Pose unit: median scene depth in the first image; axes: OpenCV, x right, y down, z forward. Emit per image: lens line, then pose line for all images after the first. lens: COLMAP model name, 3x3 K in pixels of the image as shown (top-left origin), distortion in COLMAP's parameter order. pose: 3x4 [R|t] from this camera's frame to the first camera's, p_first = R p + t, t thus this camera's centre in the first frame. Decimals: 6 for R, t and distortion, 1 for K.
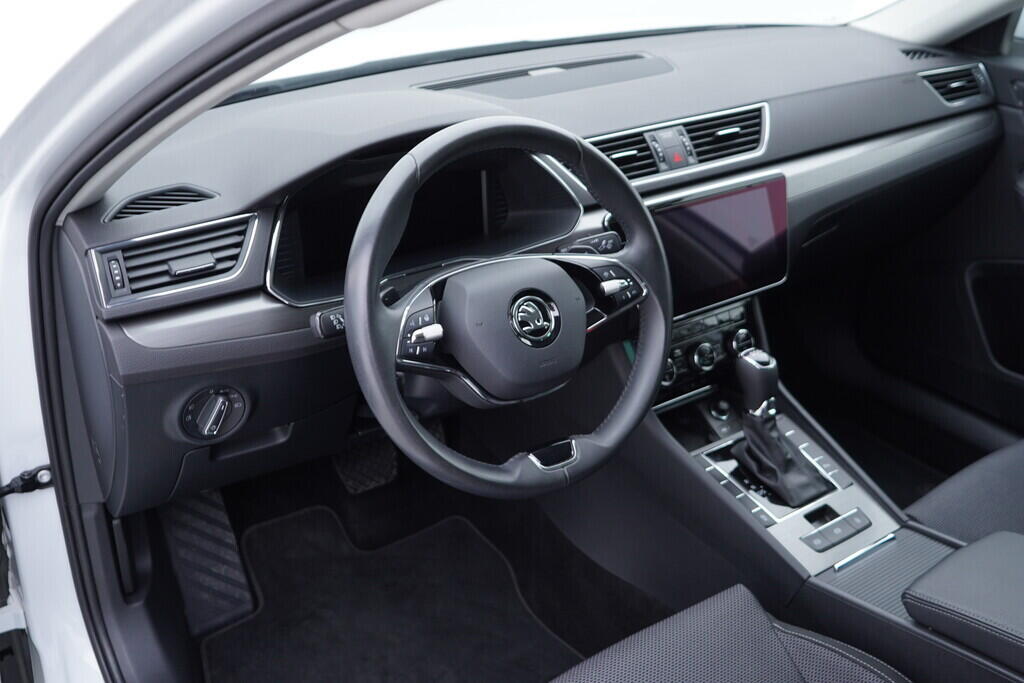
lens RADIAL K [[1049.1, 0, 516.1], [0, 1049.1, 338.8], [0, 0, 1]] dist [-0.001914, 0.021257]
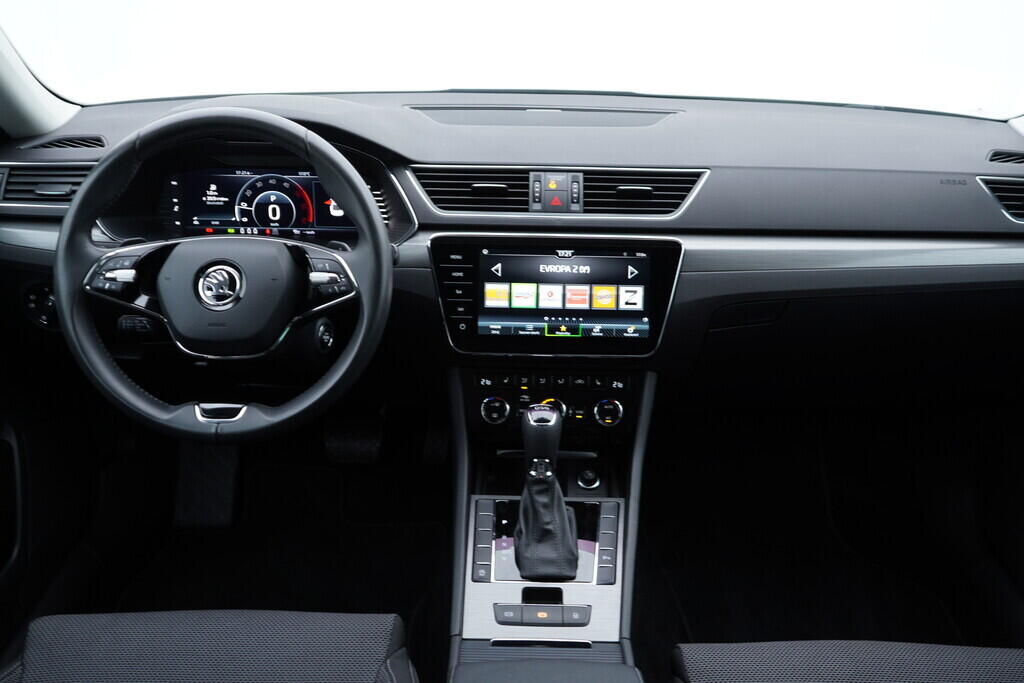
lens RADIAL K [[1049.1, 0, 516.1], [0, 1049.1, 338.8], [0, 0, 1]] dist [-0.001914, 0.021257]
pose [[0.812204, 0.236265, -0.533389, 0.701976], [-0.274979, 0.961424, 0.007147, -0.047814], [0.514501, 0.140866, 0.845840, 0.175328]]
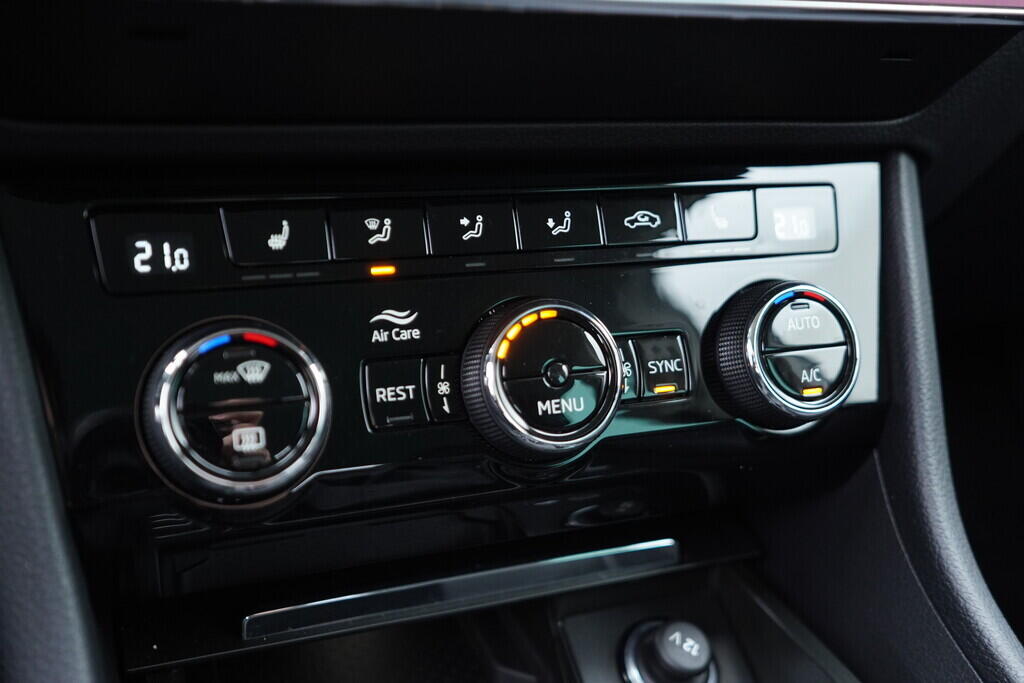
lens RADIAL K [[1049.1, 0, 516.1], [0, 1049.1, 338.8], [0, 0, 1]] dist [-0.001914, 0.021257]
pose [[0.971781, 0.128756, -0.197646, 0.224985], [-0.150294, 0.983763, -0.098092, 0.032261], [0.181807, 0.125028, 0.975353, 0.889596]]
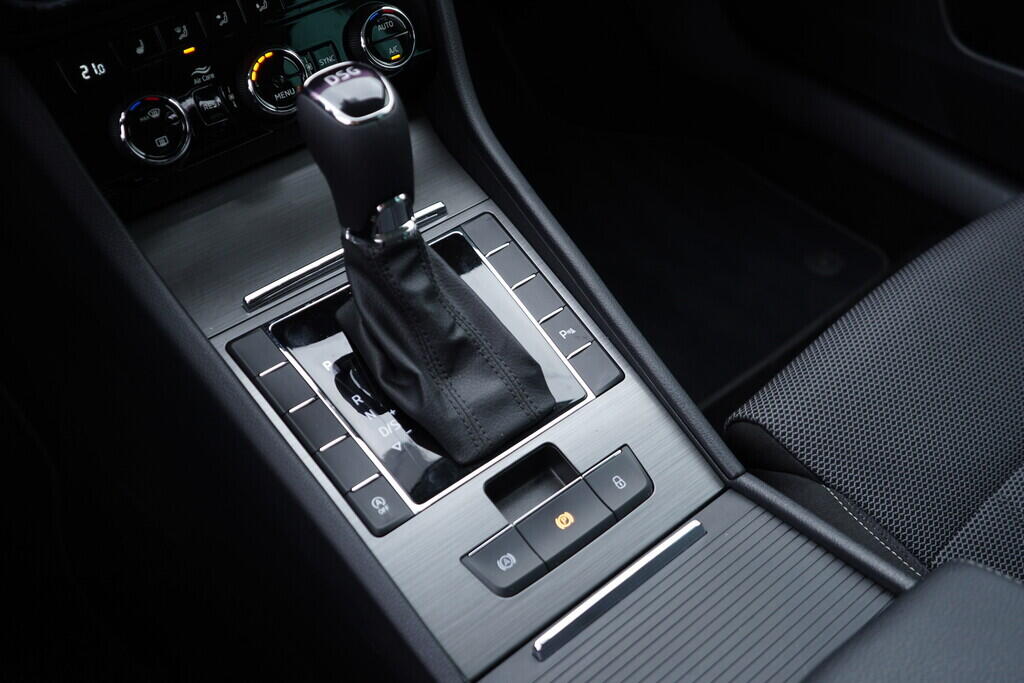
lens RADIAL K [[1049.1, 0, 516.1], [0, 1049.1, 338.8], [0, 0, 1]] dist [-0.001914, 0.021257]
pose [[0.996790, -0.062053, 0.050593, 0.264998], [0.043577, 0.950594, 0.307363, -0.009465], [-0.067166, -0.304171, 0.950247, 0.621238]]
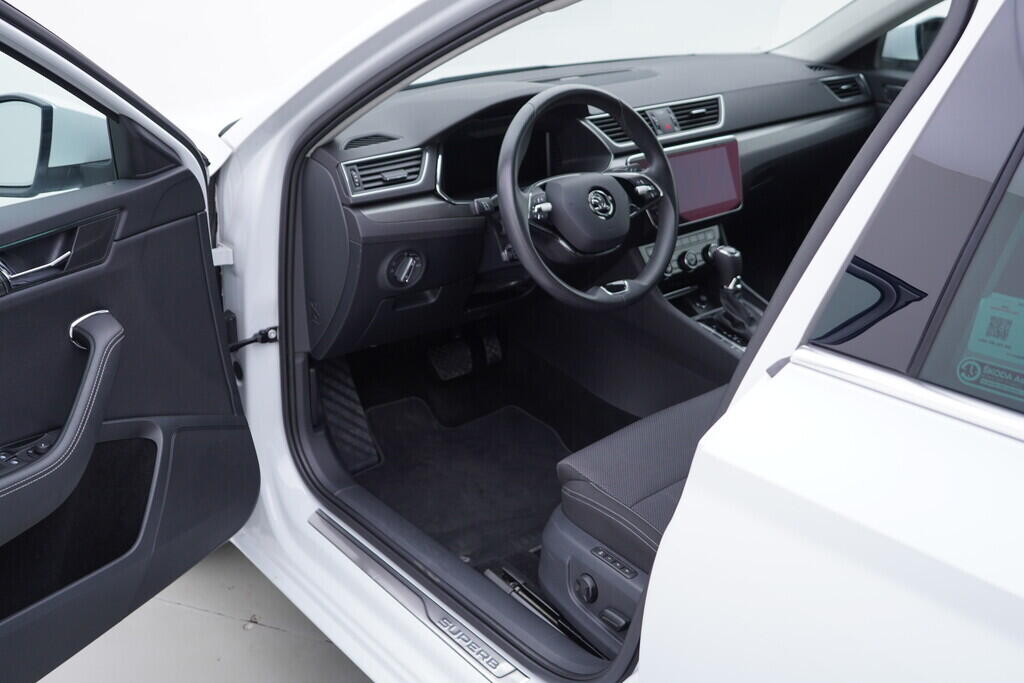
lens RADIAL K [[1049.1, 0, 516.1], [0, 1049.1, 338.8], [0, 0, 1]] dist [-0.001914, 0.021257]
pose [[0.996904, -0.036117, 0.069847, -0.191114], [0.041254, 0.996437, -0.073565, 0.247042], [-0.066941, 0.076219, 0.994841, -0.498020]]
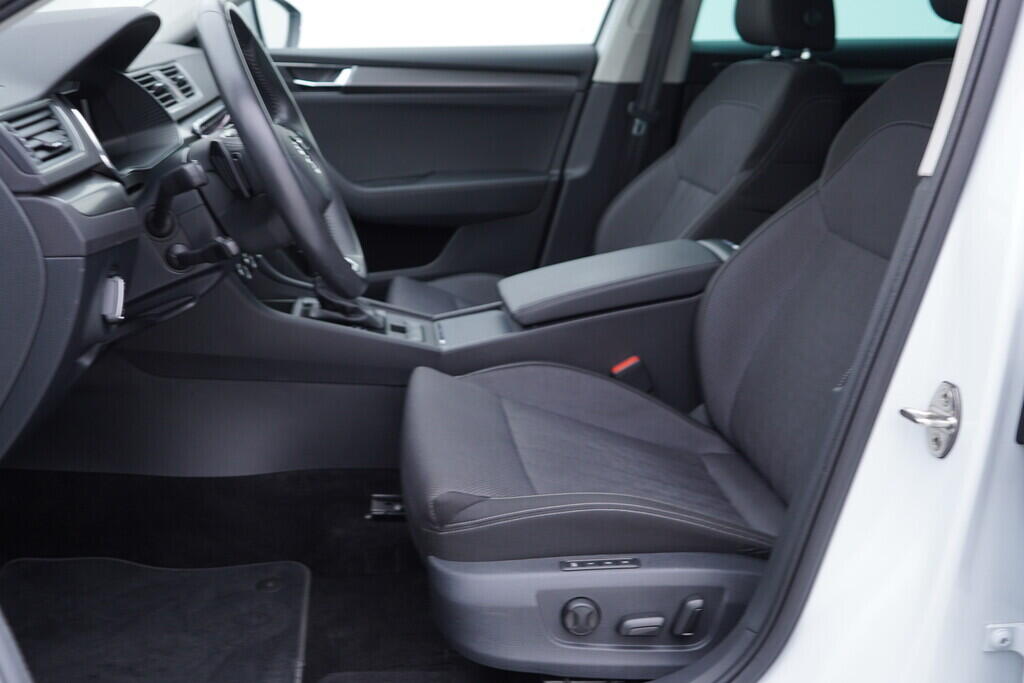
lens RADIAL K [[1049.1, 0, 516.1], [0, 1049.1, 338.8], [0, 0, 1]] dist [-0.001914, 0.021257]
pose [[0.457177, -0.265199, 0.848917, -0.748291], [0.401688, 0.913177, 0.068948, 0.148291], [-0.793496, 0.309478, 0.524010, 0.194586]]
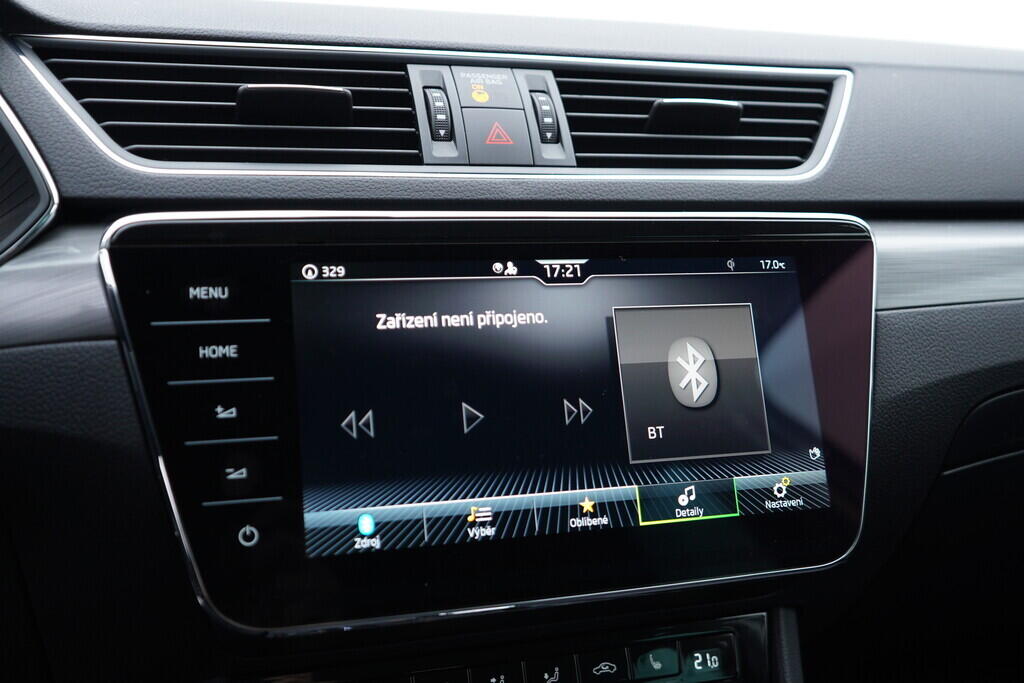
lens RADIAL K [[1049.1, 0, 516.1], [0, 1049.1, 338.8], [0, 0, 1]] dist [-0.001914, 0.021257]
pose [[0.952303, 0.072103, -0.296513, 0.272264], [-0.152510, 0.954084, -0.257808, -0.026973], [0.264310, 0.290732, 0.919573, 0.739549]]
